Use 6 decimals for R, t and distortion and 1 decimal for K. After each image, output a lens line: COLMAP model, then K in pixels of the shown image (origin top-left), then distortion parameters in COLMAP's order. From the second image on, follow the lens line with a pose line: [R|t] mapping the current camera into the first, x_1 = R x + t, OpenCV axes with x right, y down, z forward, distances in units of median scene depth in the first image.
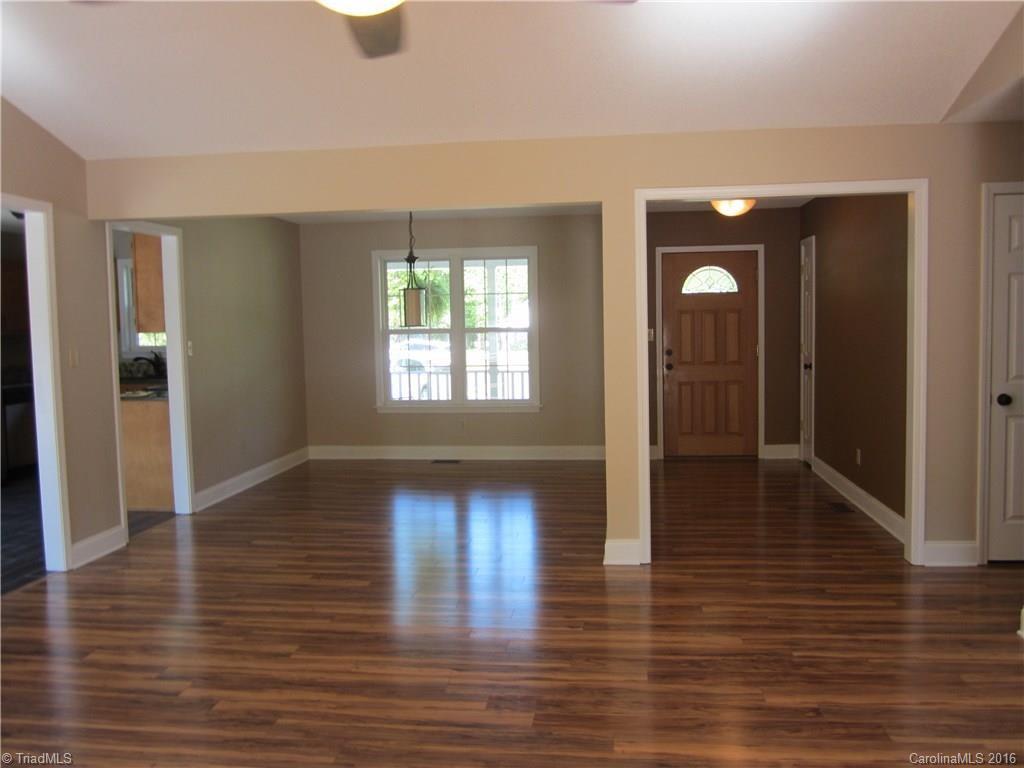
lens RADIAL K [[856.3, 0, 512.0], [0, 856.3, 384.0], [0, 0, 1]] dist [-0.012129, -0.003119]
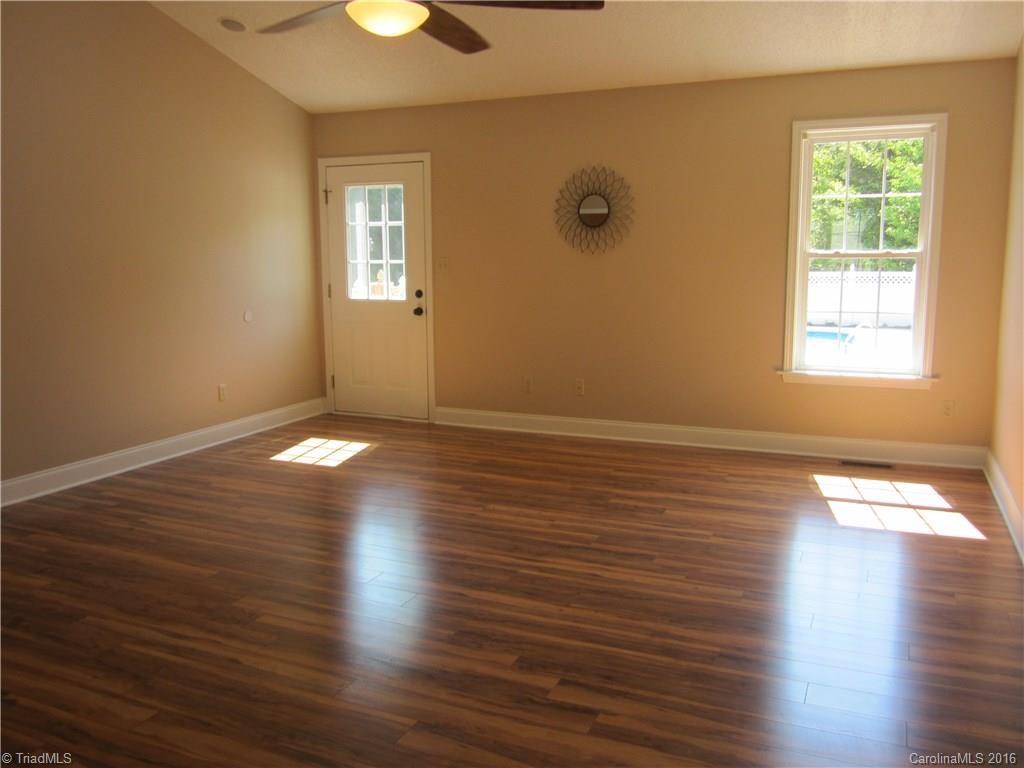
lens RADIAL K [[856.3, 0, 512.0], [0, 856.3, 384.0], [0, 0, 1]] dist [-0.012129, -0.003119]
pose [[-0.956950, -0.012107, 0.290002, -0.455543], [0.051441, 0.976240, 0.210499, -0.071398], [-0.285660, 0.216355, -0.933589, 1.345793]]
